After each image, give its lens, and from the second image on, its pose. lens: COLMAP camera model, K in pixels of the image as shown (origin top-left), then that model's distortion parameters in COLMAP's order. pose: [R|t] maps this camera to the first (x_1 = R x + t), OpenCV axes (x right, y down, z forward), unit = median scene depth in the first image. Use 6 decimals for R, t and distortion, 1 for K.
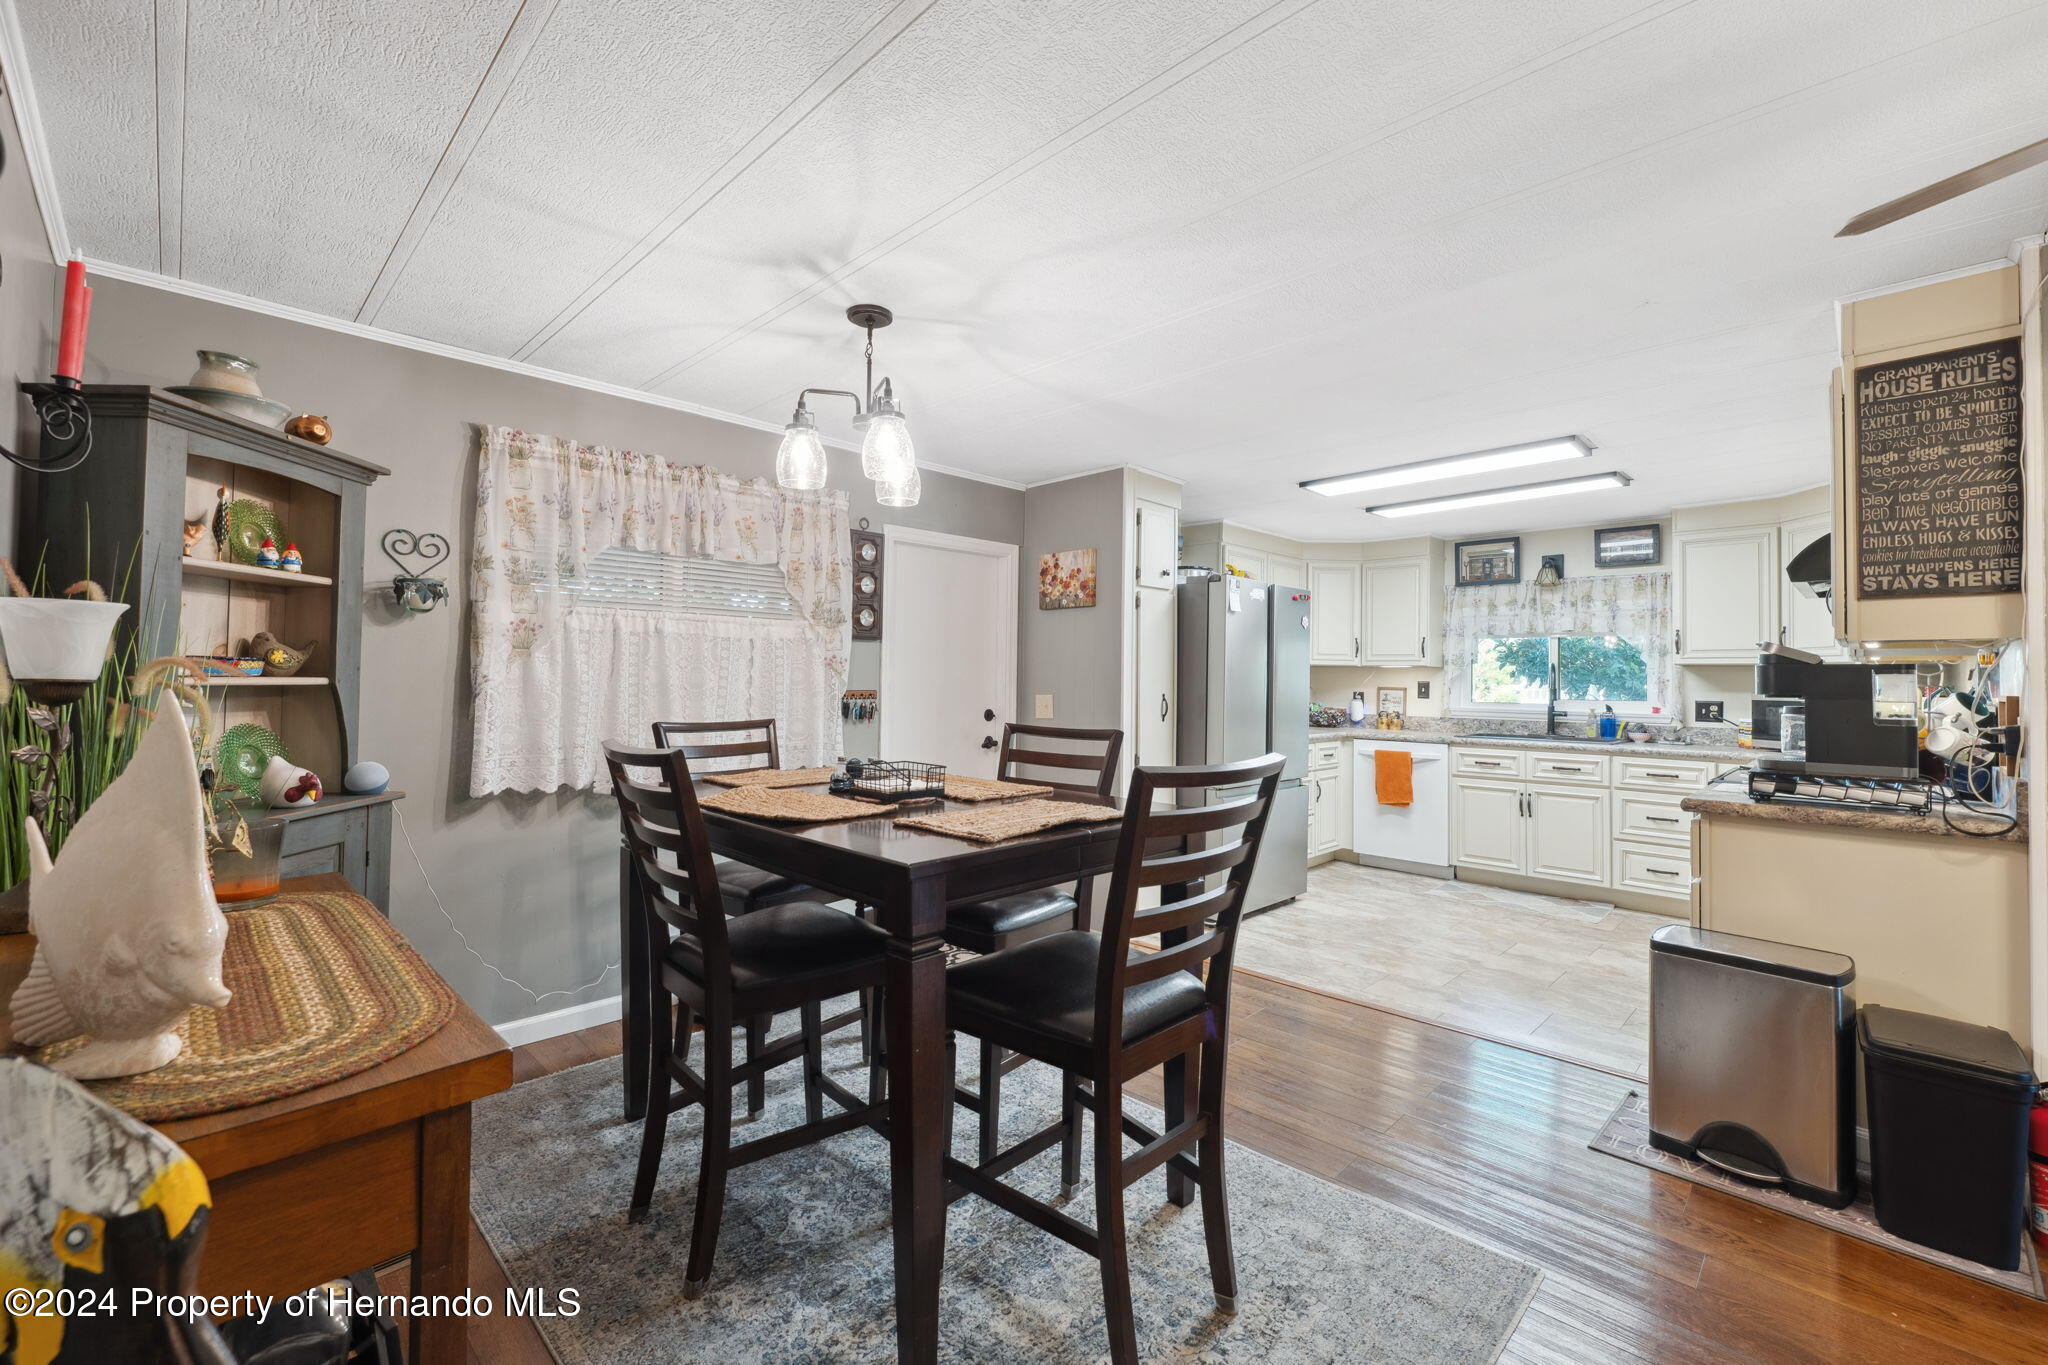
lens RADIAL K [[833.3, 0, 1031.1], [0, 833.3, 655.3], [0, 0, 1]] dist [0.005570, -0.001204]
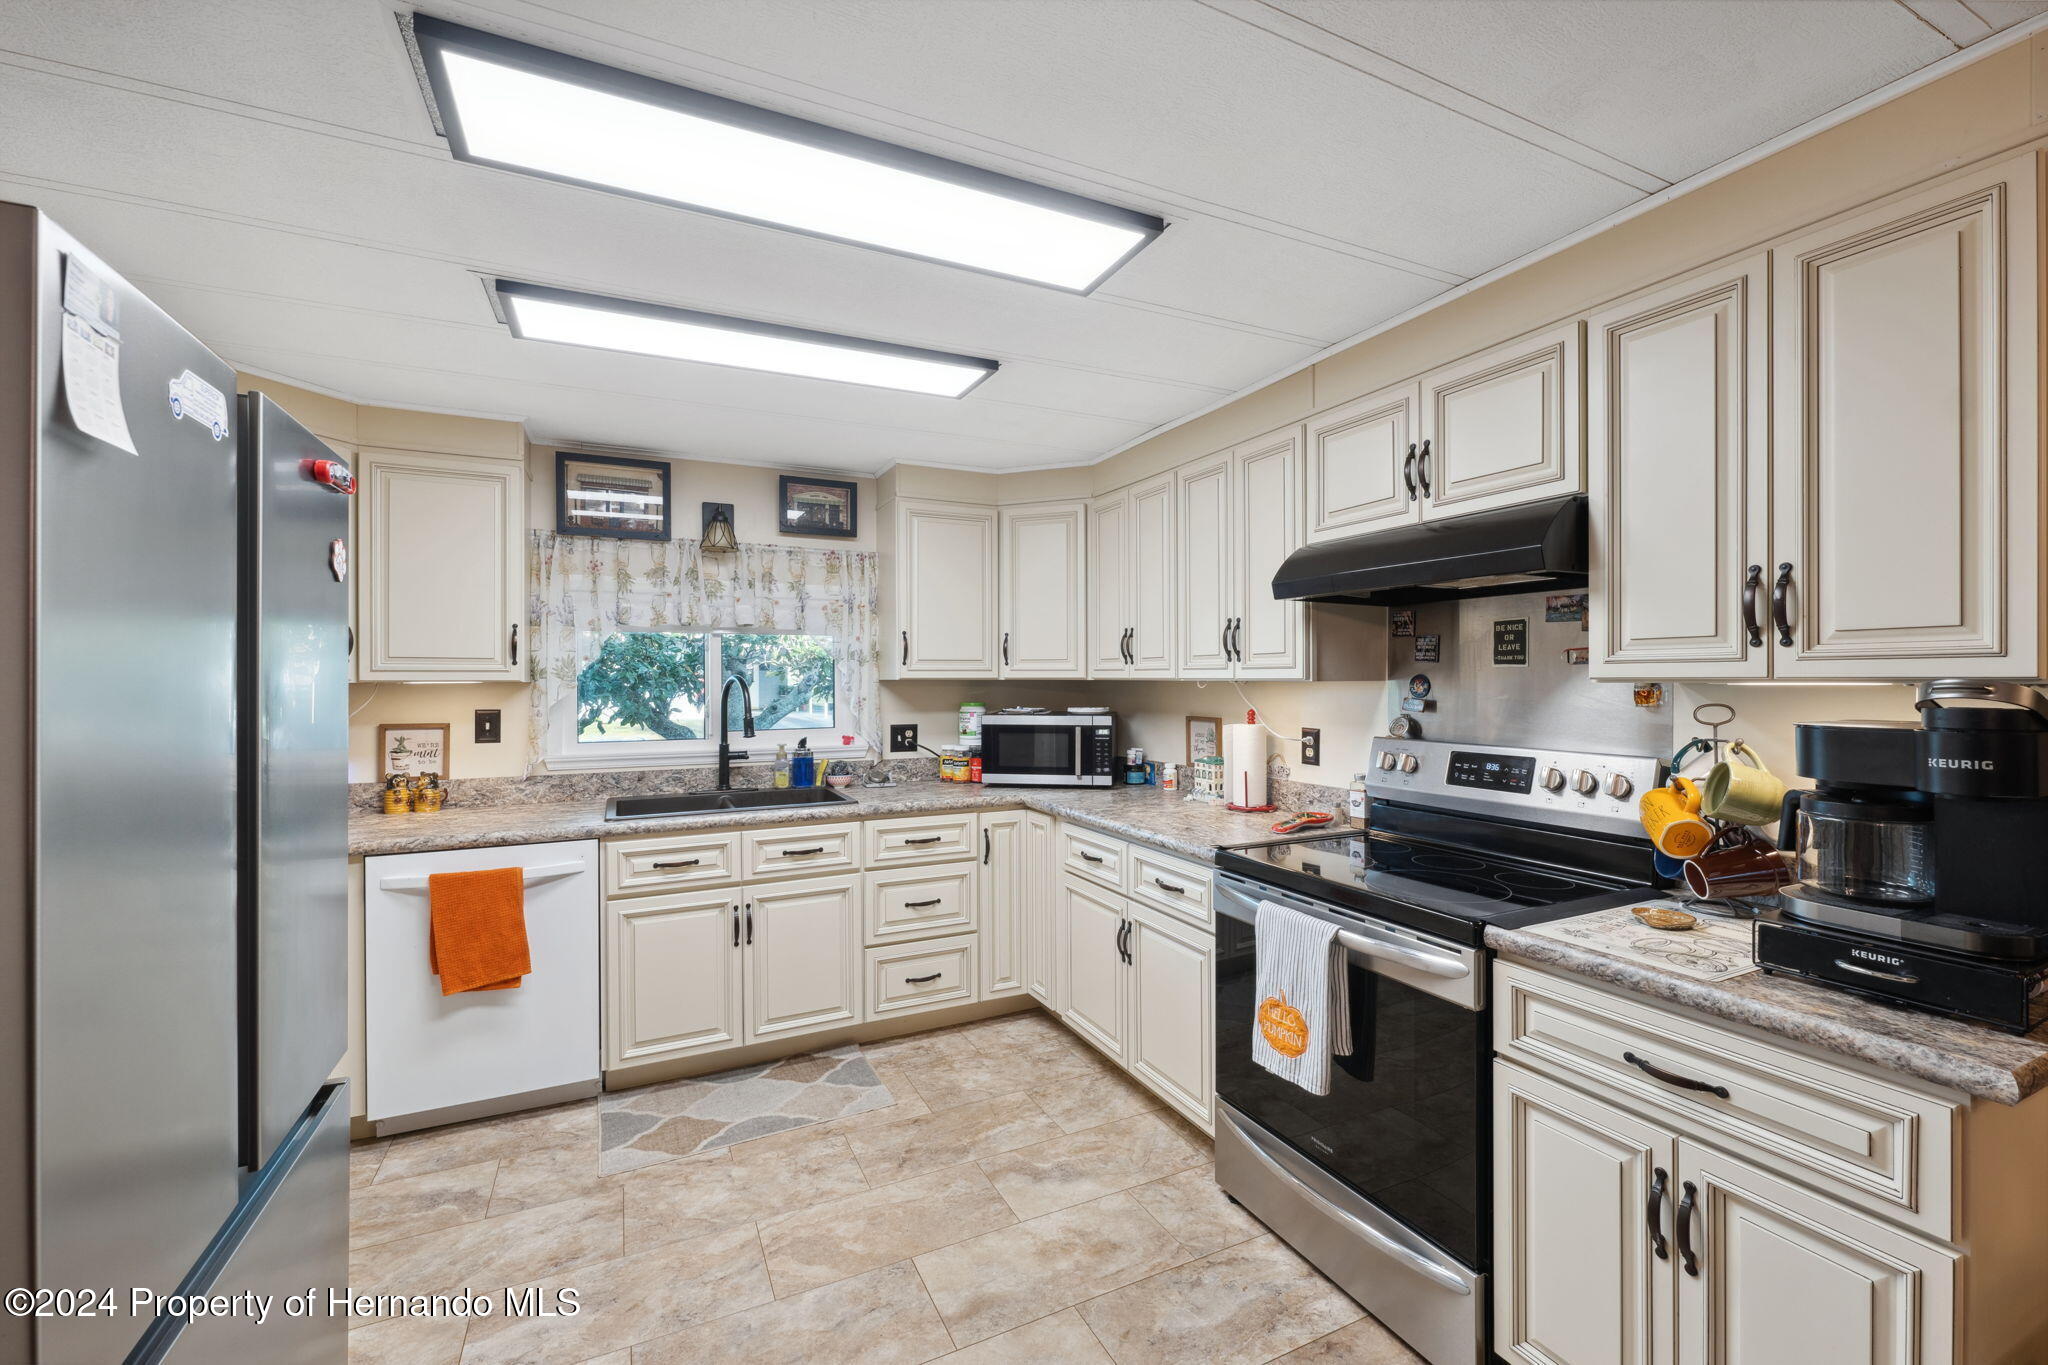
lens RADIAL K [[833.3, 0, 1004.5], [0, 833.3, 679.1], [0, 0, 1]] dist [0.005570, -0.001204]
pose [[0.346794, -0.017566, 0.937777, 0.111209], [-0.018976, 0.999489, 0.025739, -0.008041], [-0.937749, -0.026722, 0.346283, 0.597113]]
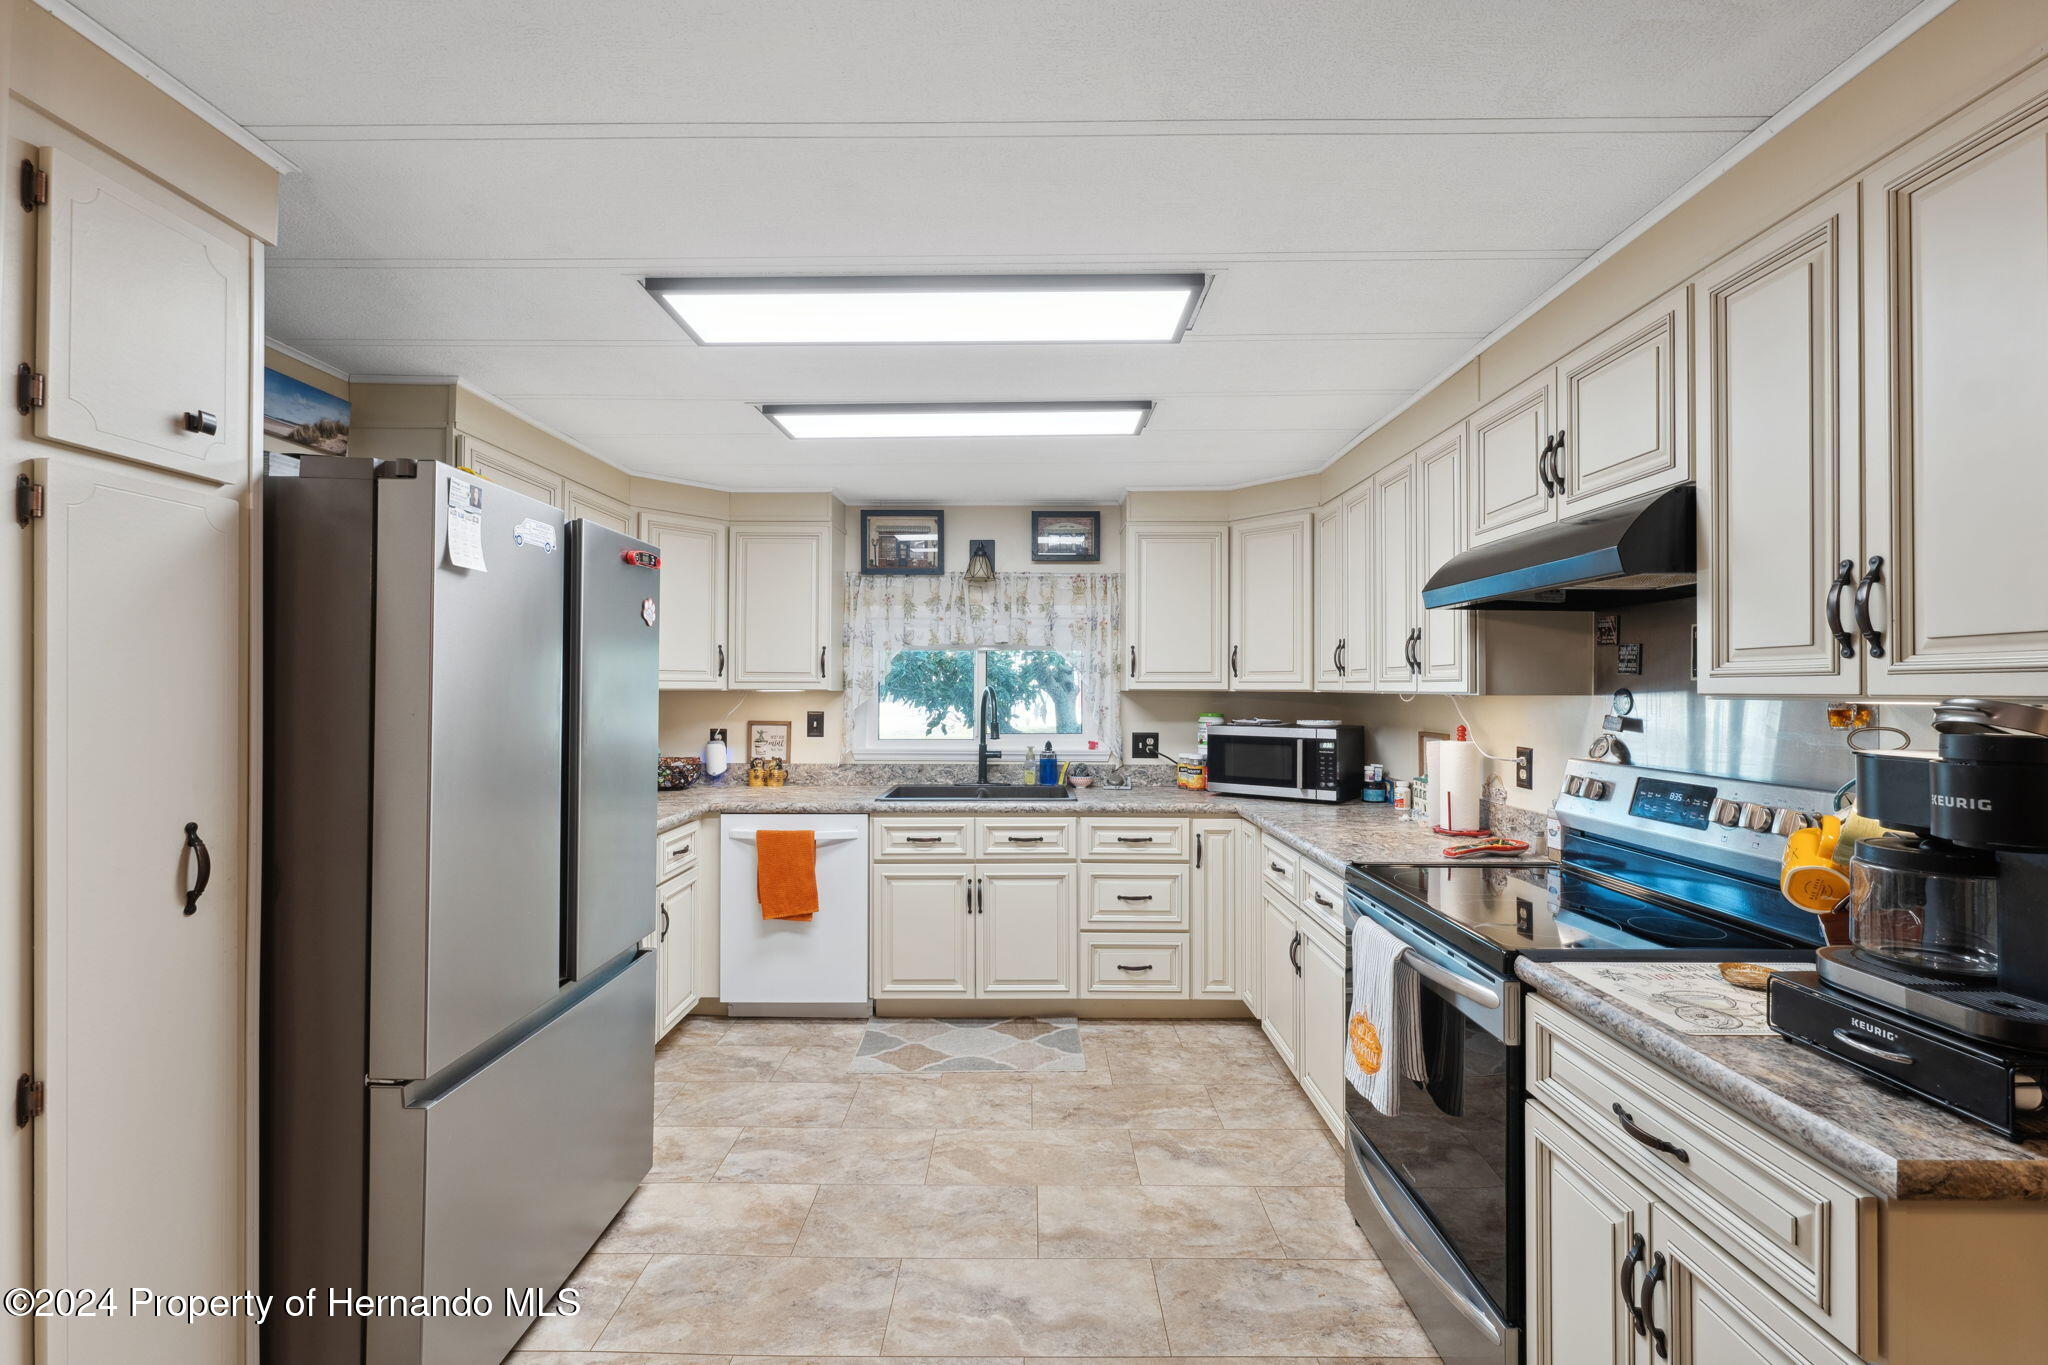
lens RADIAL K [[833.3, 0, 1012.9], [0, 833.3, 678.3], [0, 0, 1]] dist [0.005570, -0.001204]
pose [[0.717820, -0.004931, 0.696211, 0.130677], [-0.011715, 0.999748, 0.019159, -0.012277], [-0.696130, -0.021909, 0.717581, 0.461090]]
